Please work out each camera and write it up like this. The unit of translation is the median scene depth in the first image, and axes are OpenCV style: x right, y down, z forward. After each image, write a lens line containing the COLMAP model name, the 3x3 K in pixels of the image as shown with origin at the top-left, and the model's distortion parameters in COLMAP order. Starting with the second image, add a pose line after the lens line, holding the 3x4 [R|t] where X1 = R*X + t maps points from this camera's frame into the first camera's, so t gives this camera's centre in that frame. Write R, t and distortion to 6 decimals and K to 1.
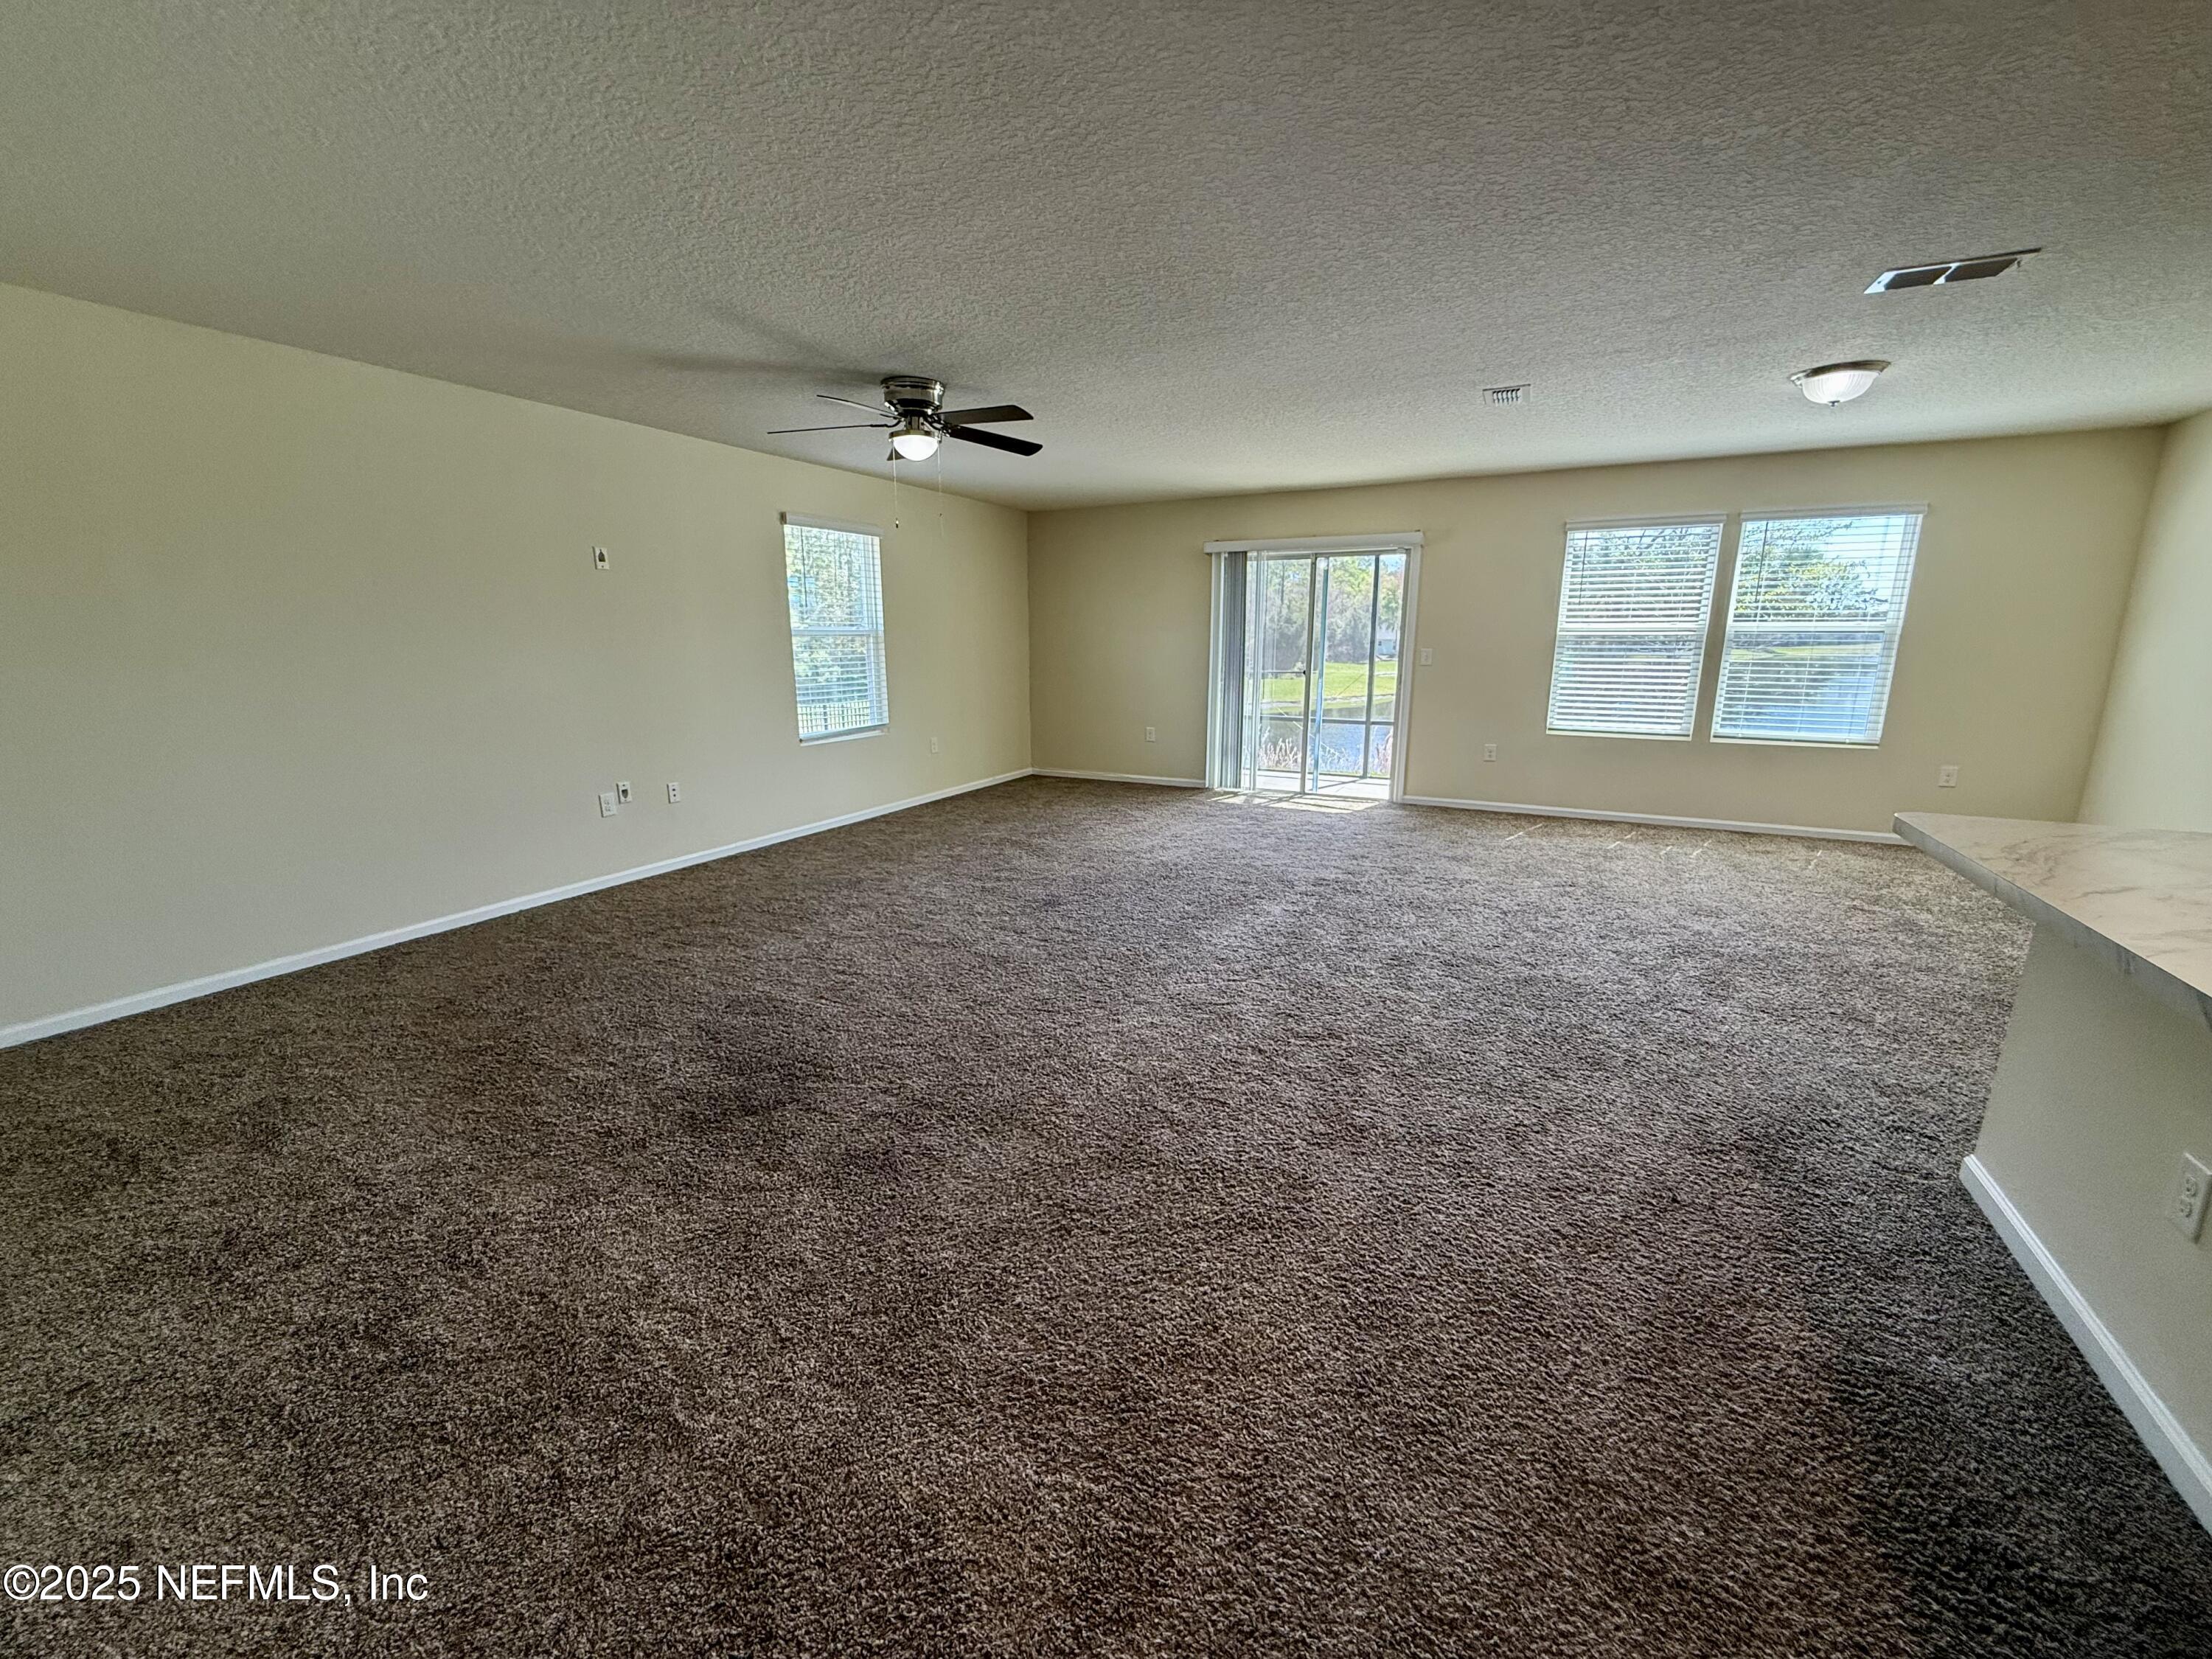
lens RADIAL K [[883.3, 0, 1097.8], [0, 883.3, 826.8], [0, 0, 1]] dist [-0.000116, -0.000071]
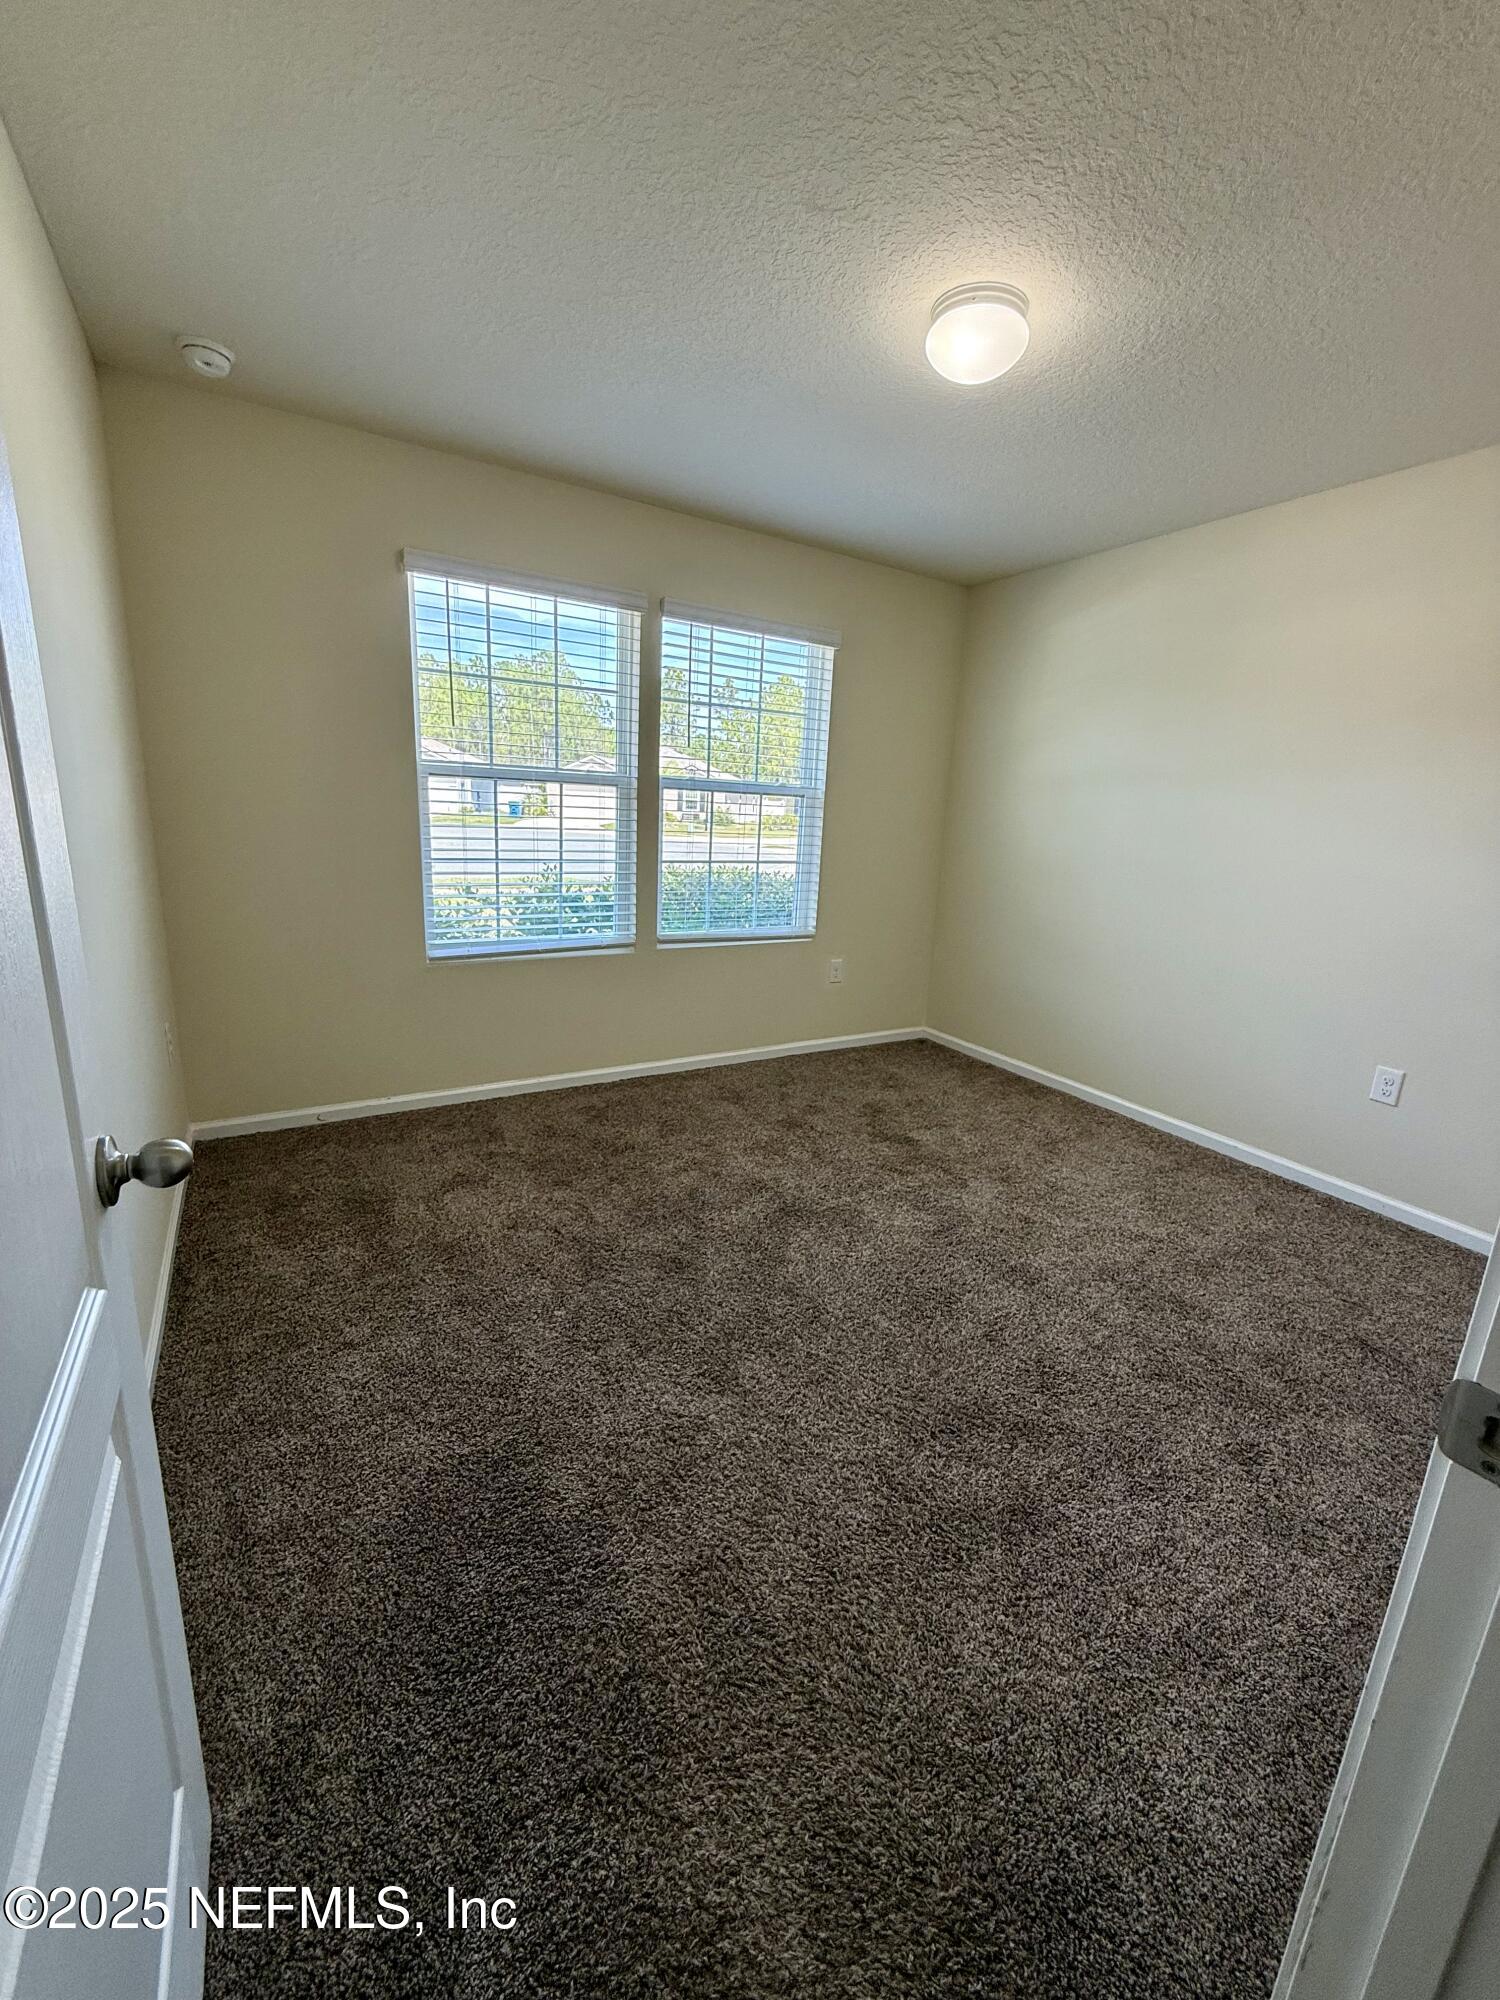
lens RADIAL K [[798.7, 0, 753.9], [0, 798.7, 990.1], [0, 0, 1]] dist [-0.000116, -0.000071]
pose [[0.515297, -0.164765, 0.841024, 0.323349], [0.135363, 0.984674, 0.109970, -0.188826], [-0.846254, 0.057177, 0.529702, 0.950906]]
